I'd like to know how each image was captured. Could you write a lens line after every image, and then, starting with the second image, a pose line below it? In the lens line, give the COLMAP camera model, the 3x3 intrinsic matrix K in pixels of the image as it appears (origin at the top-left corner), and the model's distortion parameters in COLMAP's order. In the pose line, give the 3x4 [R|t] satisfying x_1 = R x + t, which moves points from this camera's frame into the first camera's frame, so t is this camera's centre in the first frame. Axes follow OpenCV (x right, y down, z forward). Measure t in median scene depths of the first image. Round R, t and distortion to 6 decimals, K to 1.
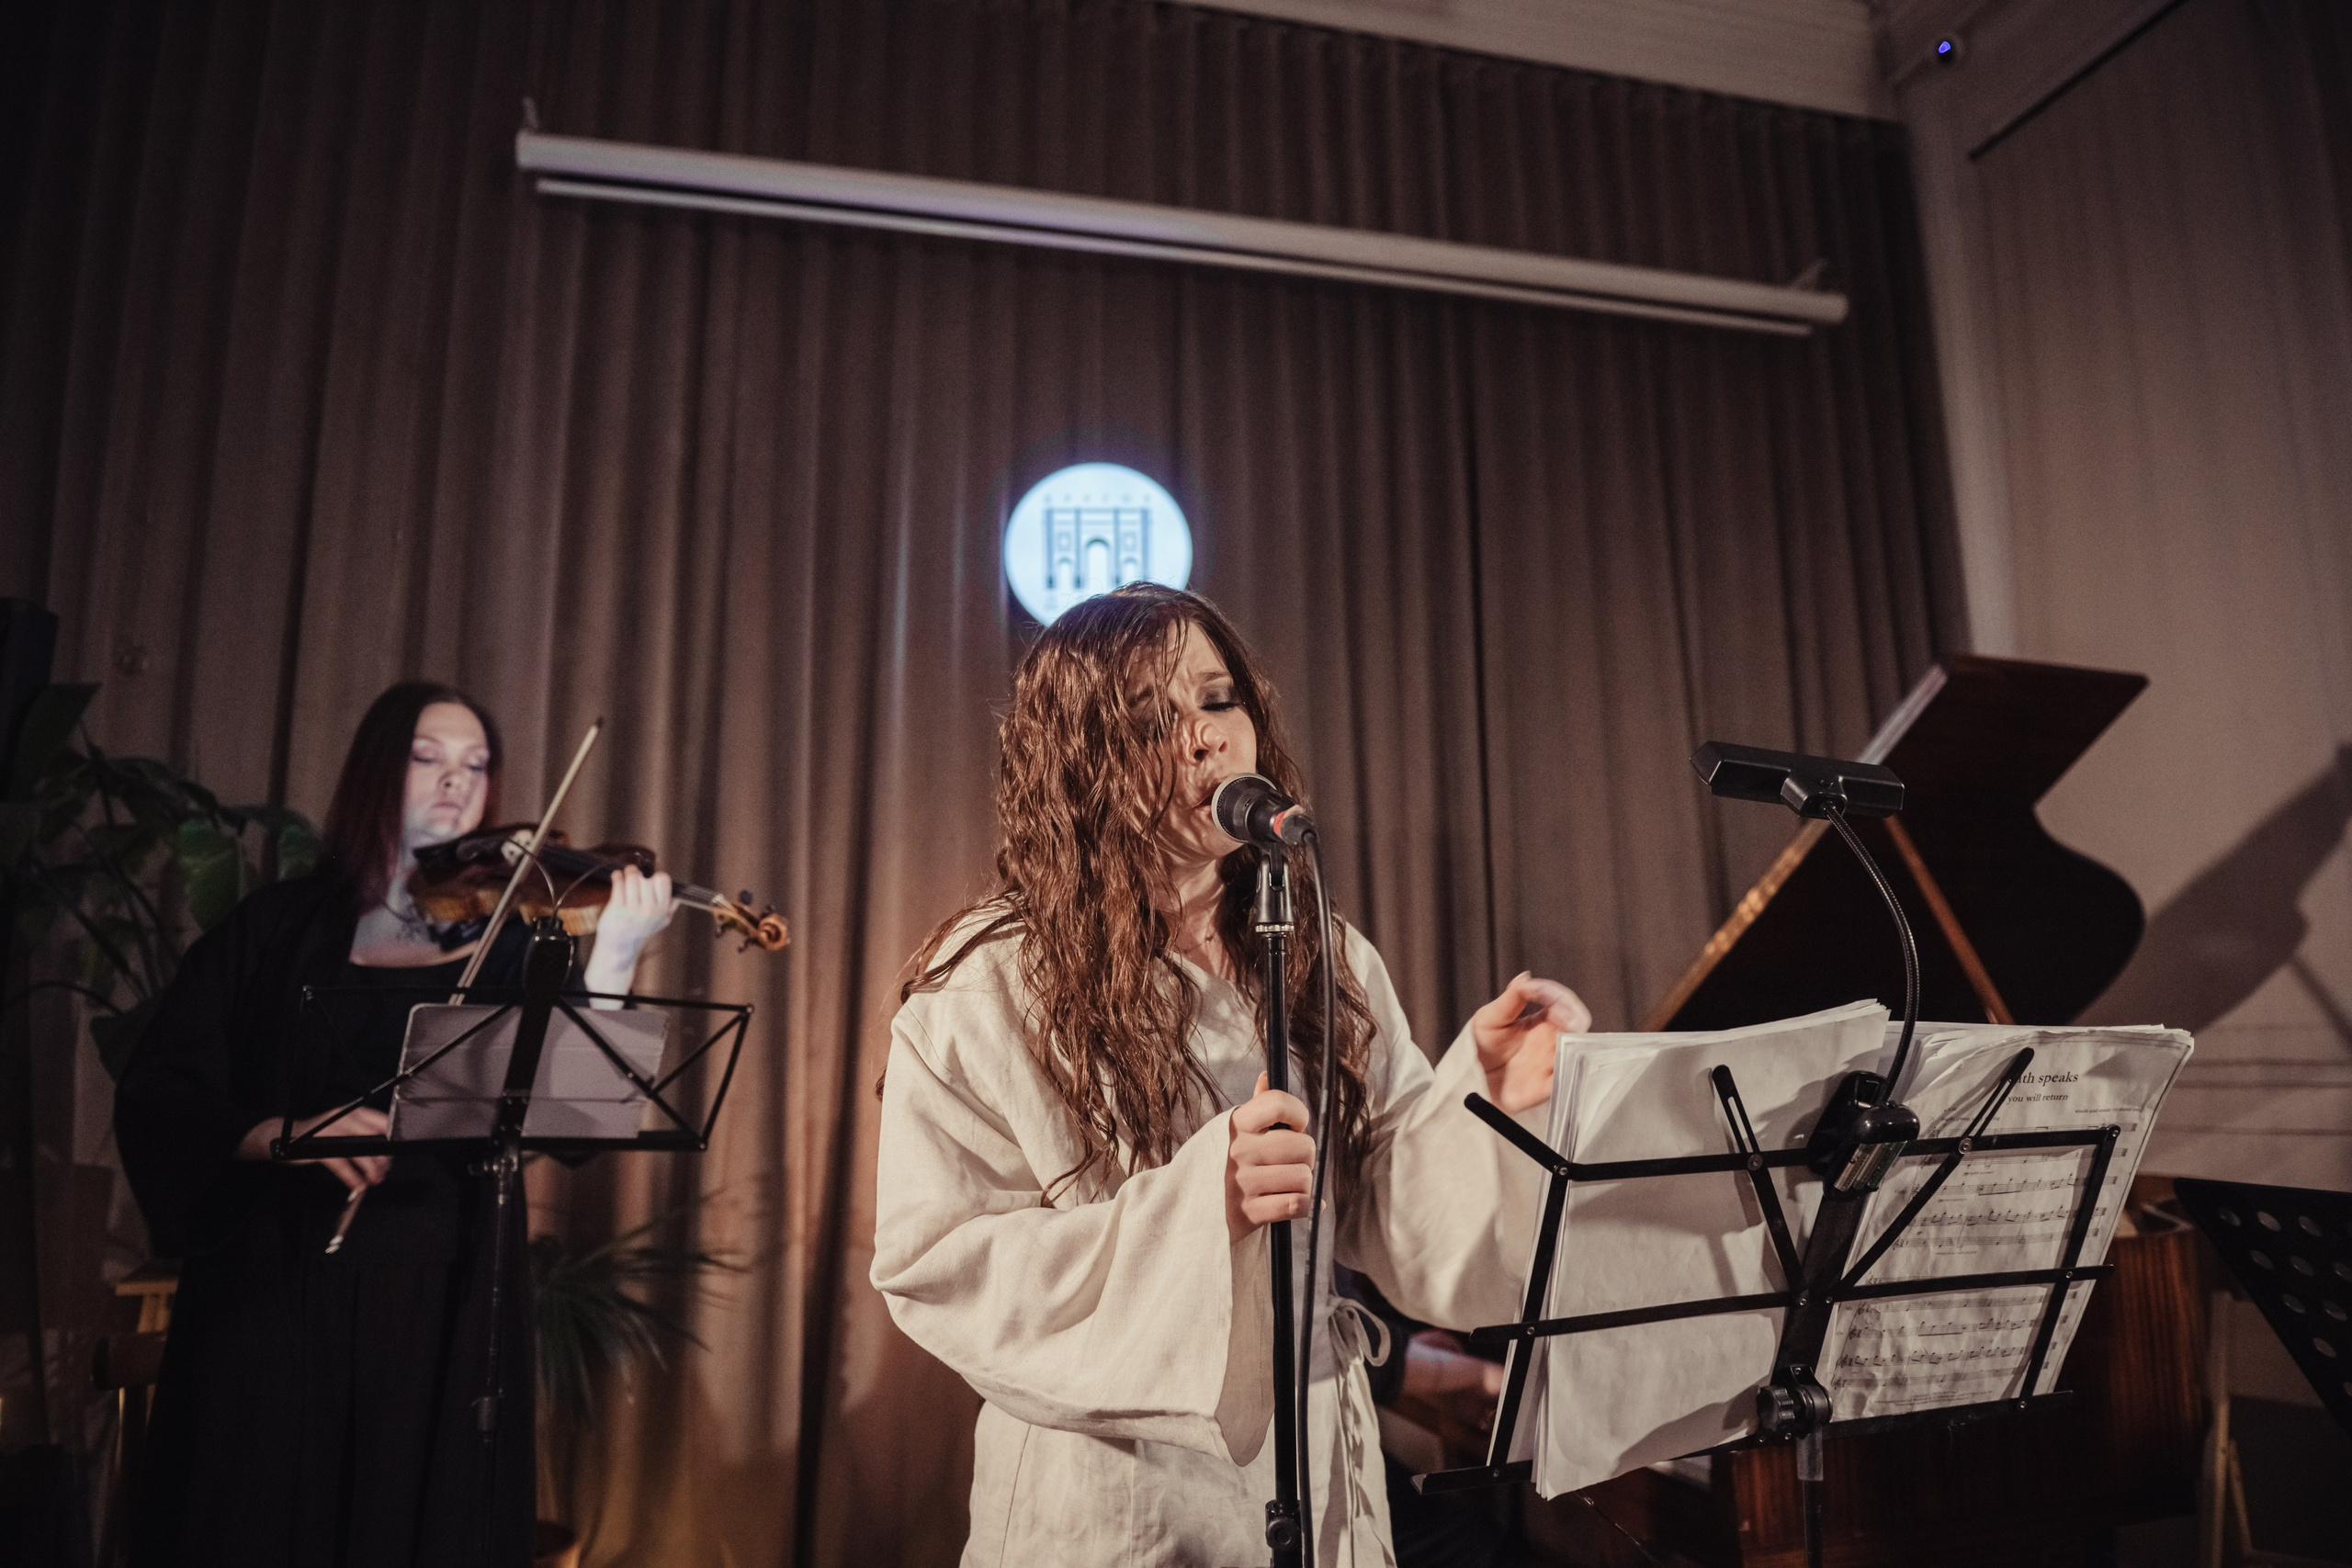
lens RADIAL K [[1611.6, 0, 1176.0], [0, 1611.6, 789.4], [0, 0, 1]] dist [-0.045801, 0.001728]
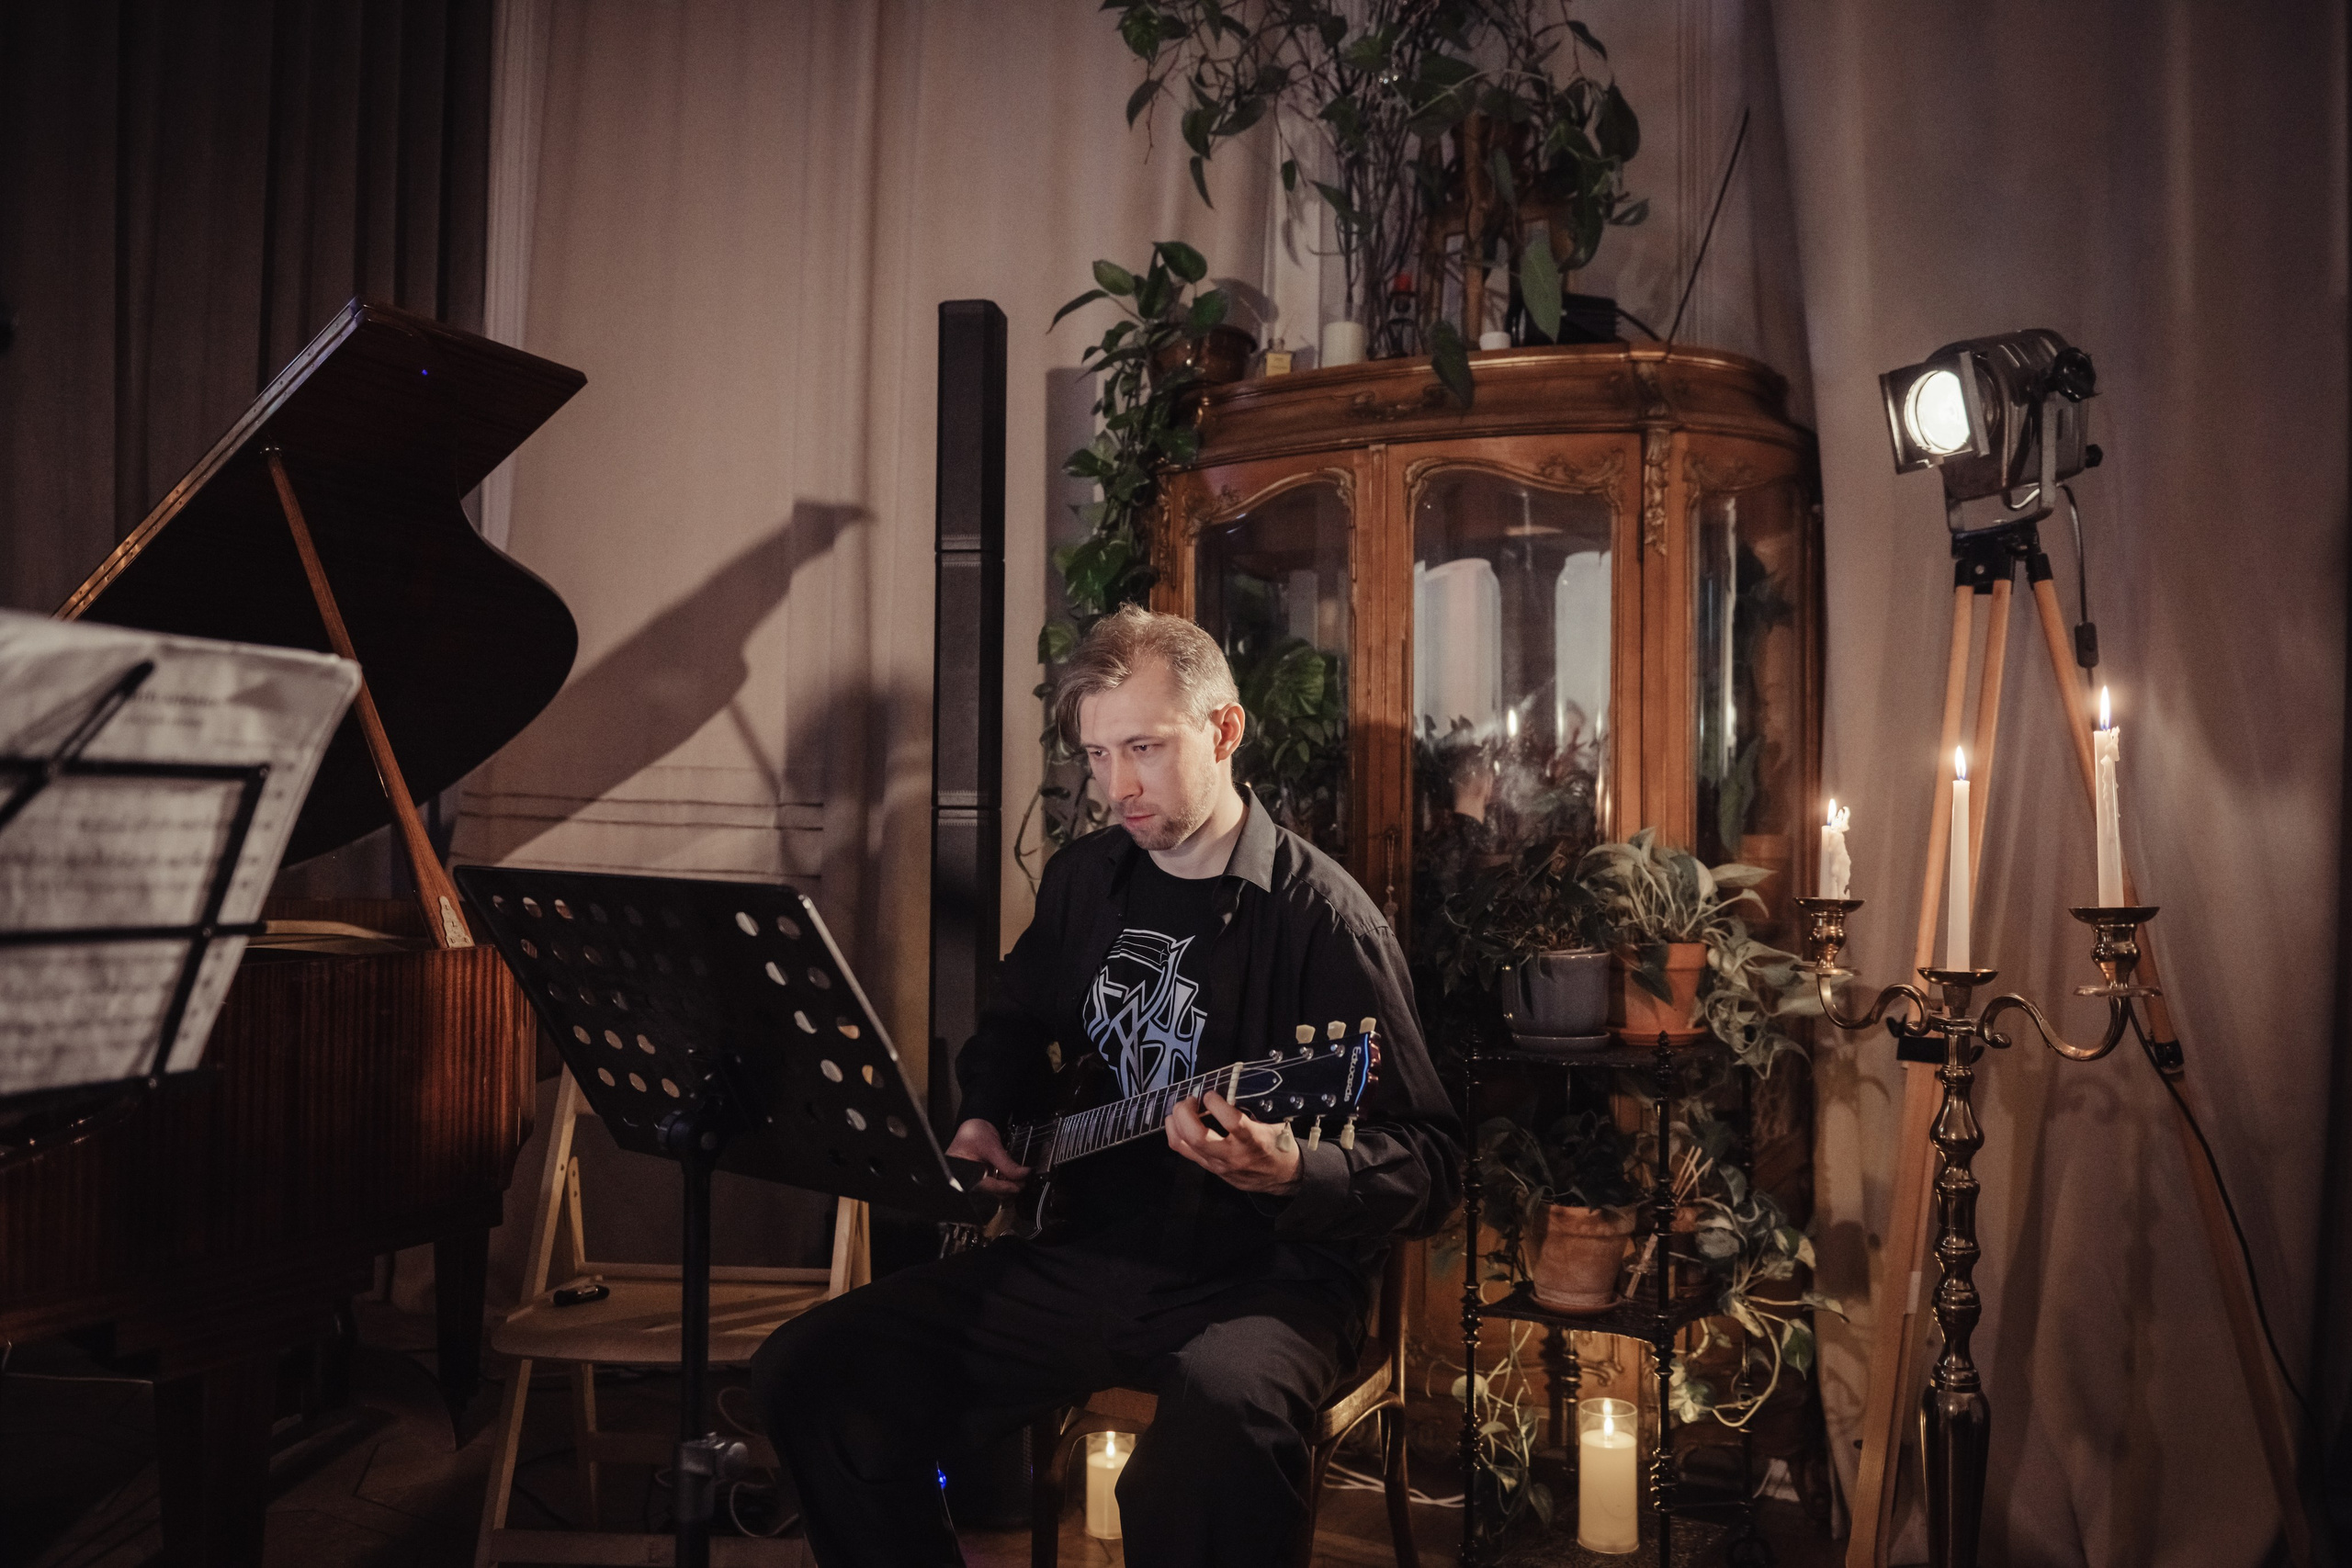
lens RADIAL K [[1809.0, 0, 1175.1], [0, 1809.0, 789.1], [0, 0, 1]] dist [0.007236, -0.001540]
pose [[0.701530, 0.054116, 0.710582, 0.220564], [-0.157156, 0.984313, 0.080192, 0.062216], [-0.695095, -0.167929, 0.699029, -0.079319]]
